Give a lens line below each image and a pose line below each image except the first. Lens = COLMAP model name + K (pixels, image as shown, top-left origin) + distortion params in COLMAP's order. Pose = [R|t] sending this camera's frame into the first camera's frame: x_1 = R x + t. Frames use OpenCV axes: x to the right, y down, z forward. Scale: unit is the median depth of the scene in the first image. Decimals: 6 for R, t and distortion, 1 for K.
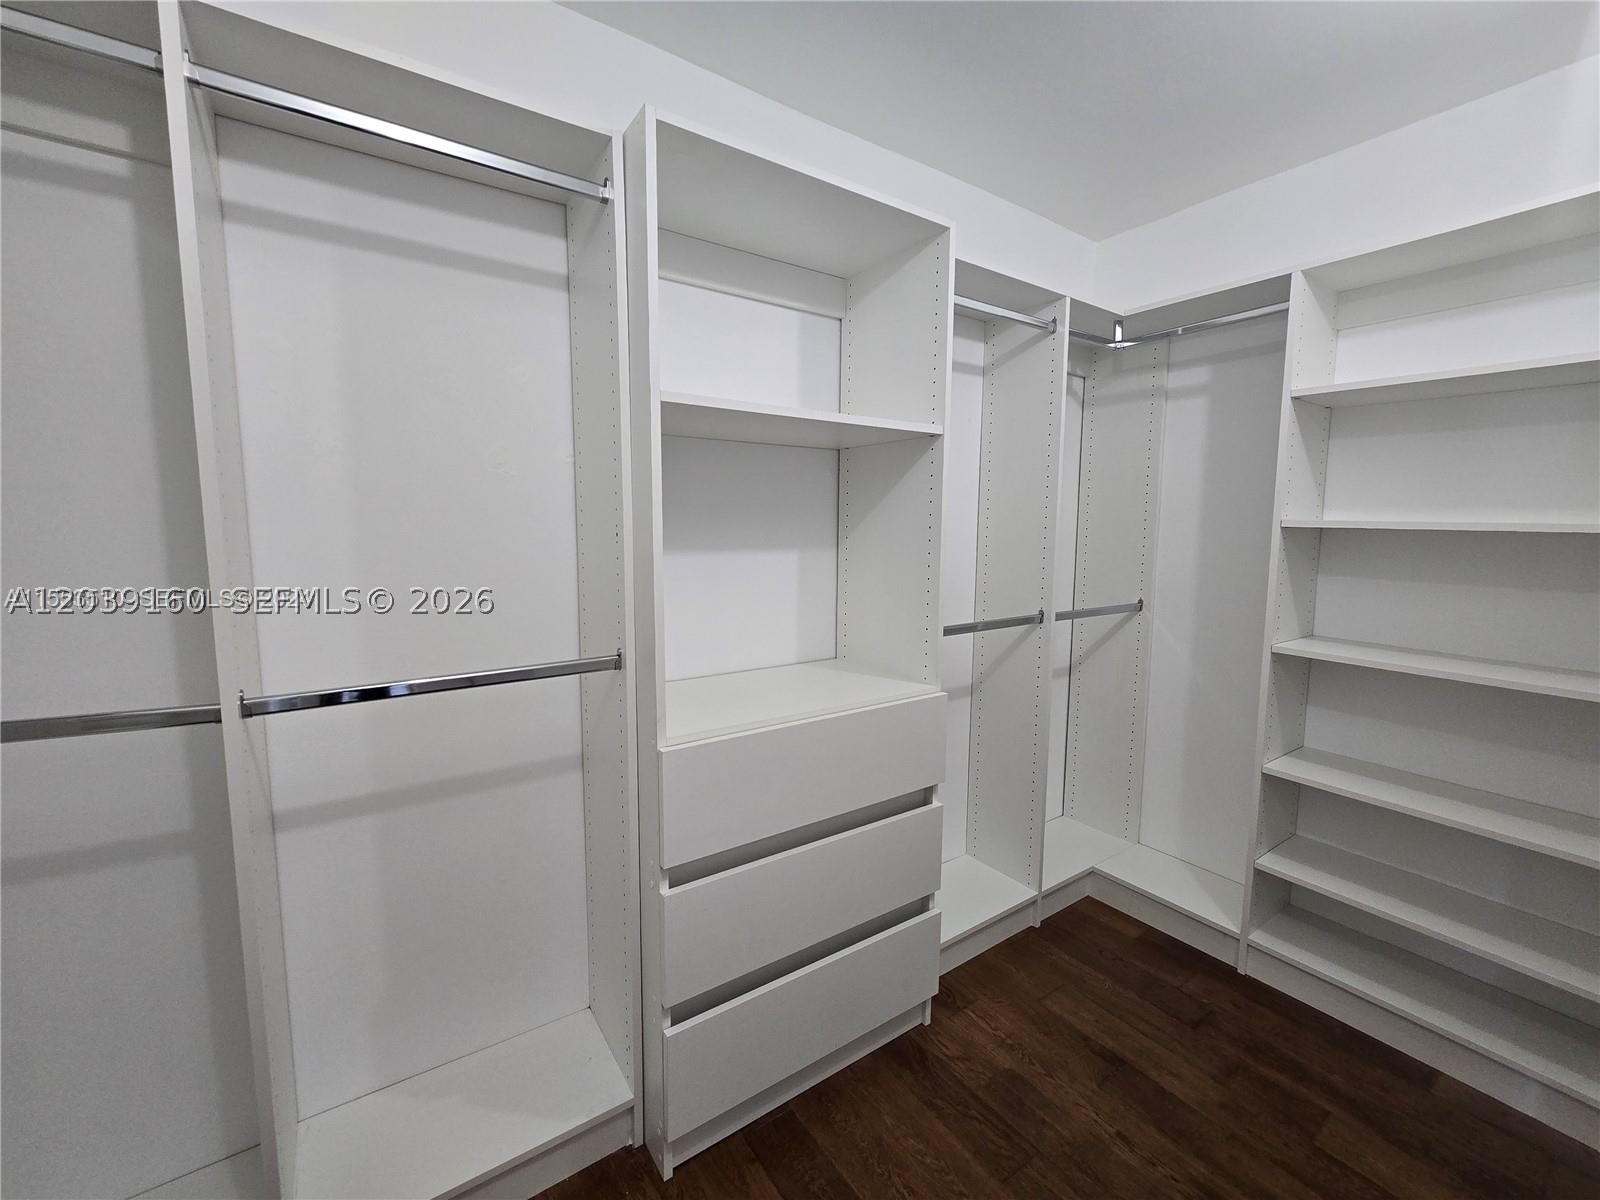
lens RADIAL K [[649.8, 0, 791.4], [0, 649.8, 597.6], [0, 0, 1]] dist [-0.000565, 0.000500]
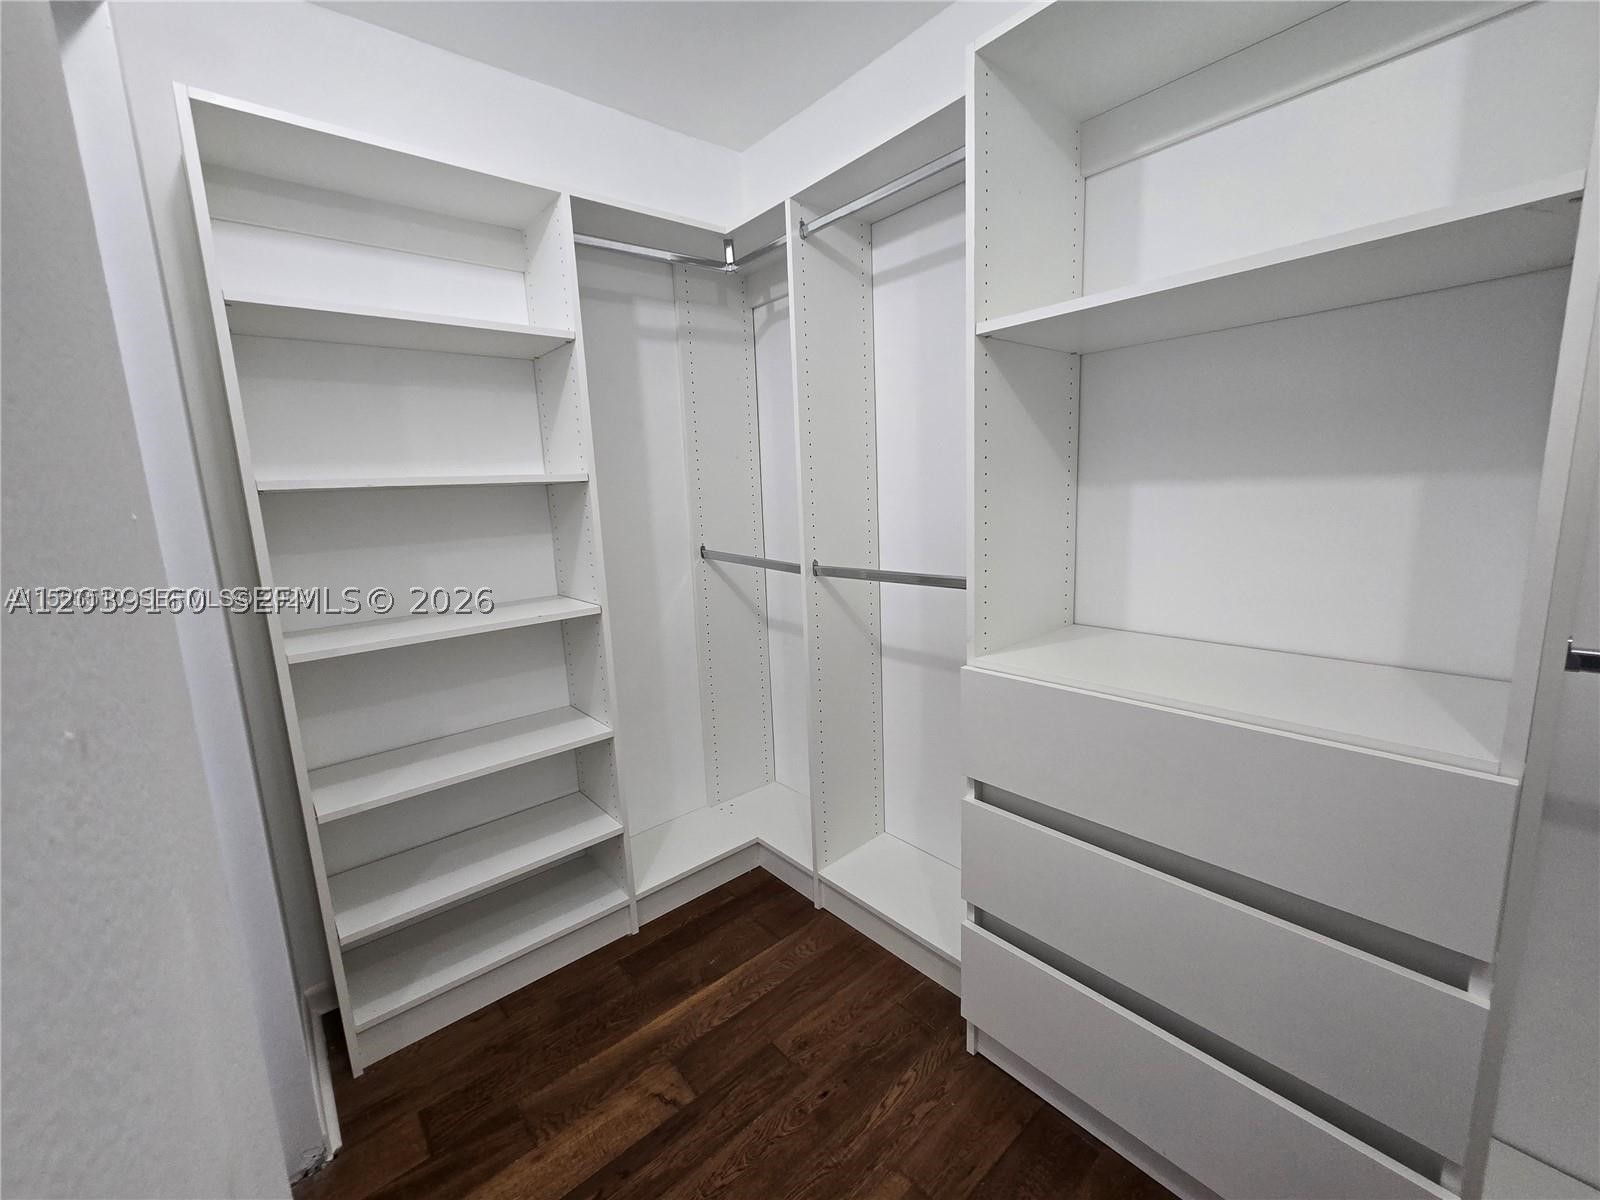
lens RADIAL K [[649.8, 0, 791.4], [0, 649.8, 597.6], [0, 0, 1]] dist [-0.000565, 0.000500]
pose [[0.113452, 0.158428, -0.980831, 0.746700], [-0.062207, 0.986401, 0.152132, -0.027911], [0.991594, 0.043755, 0.121765, 0.525889]]
